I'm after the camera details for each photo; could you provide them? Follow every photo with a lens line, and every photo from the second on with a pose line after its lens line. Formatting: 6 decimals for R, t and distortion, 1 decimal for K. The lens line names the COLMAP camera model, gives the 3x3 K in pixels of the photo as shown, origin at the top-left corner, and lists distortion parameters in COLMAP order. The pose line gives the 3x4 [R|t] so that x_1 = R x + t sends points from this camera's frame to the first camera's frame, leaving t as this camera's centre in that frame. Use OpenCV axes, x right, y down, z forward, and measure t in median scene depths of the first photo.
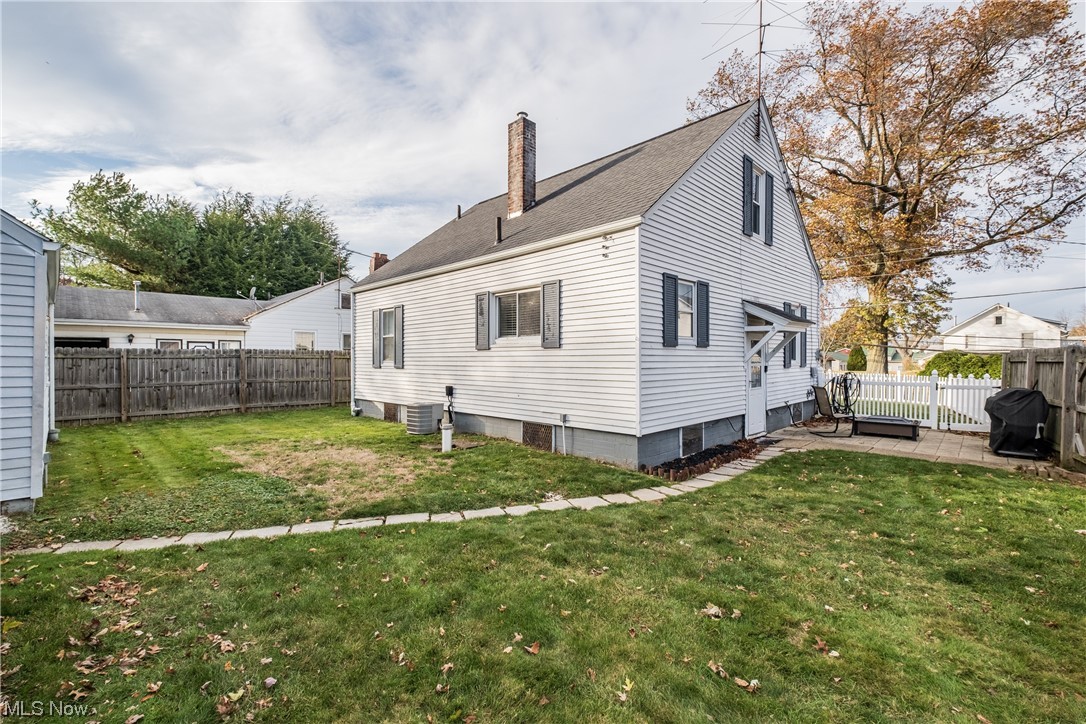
lens RADIAL K [[479.1, 0, 542.2], [0, 479.1, 363.5], [0, 0, 1]] dist [0.015736, 0.000015]
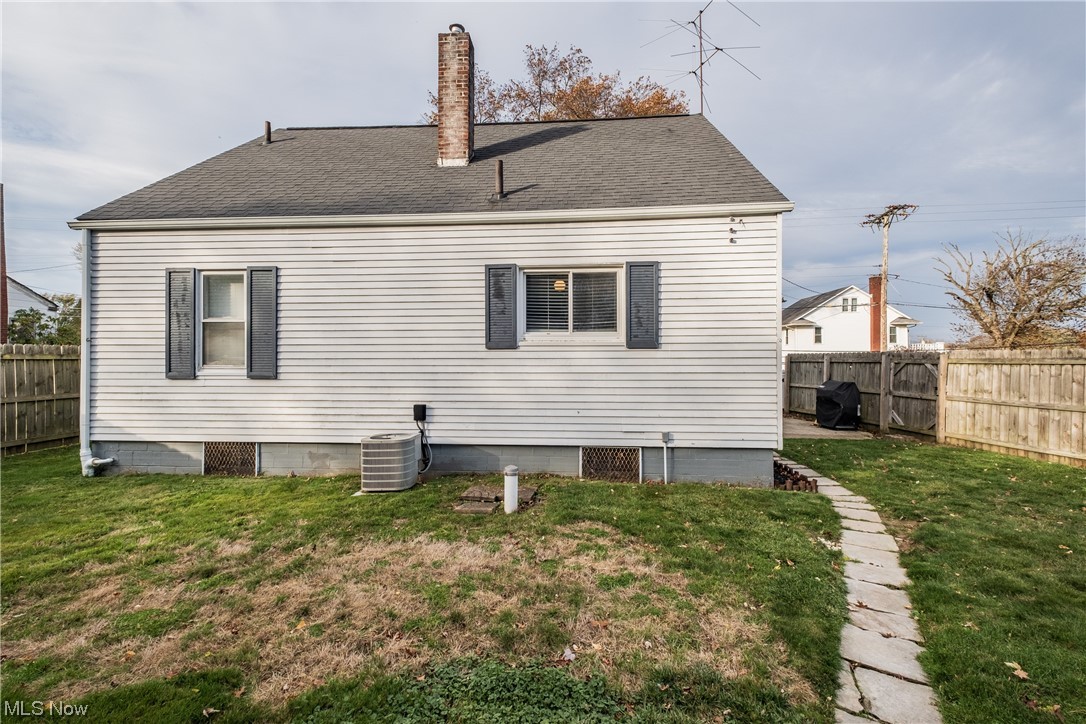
lens RADIAL K [[479.1, 0, 543.1], [0, 479.1, 357.0], [0, 0, 1]] dist [0.015736, 0.000015]
pose [[0.757948, 0.000514, 0.652315, -0.531090], [0.006560, 0.999943, -0.008410, -0.011020], [-0.652282, 0.010654, 0.757901, 0.452082]]
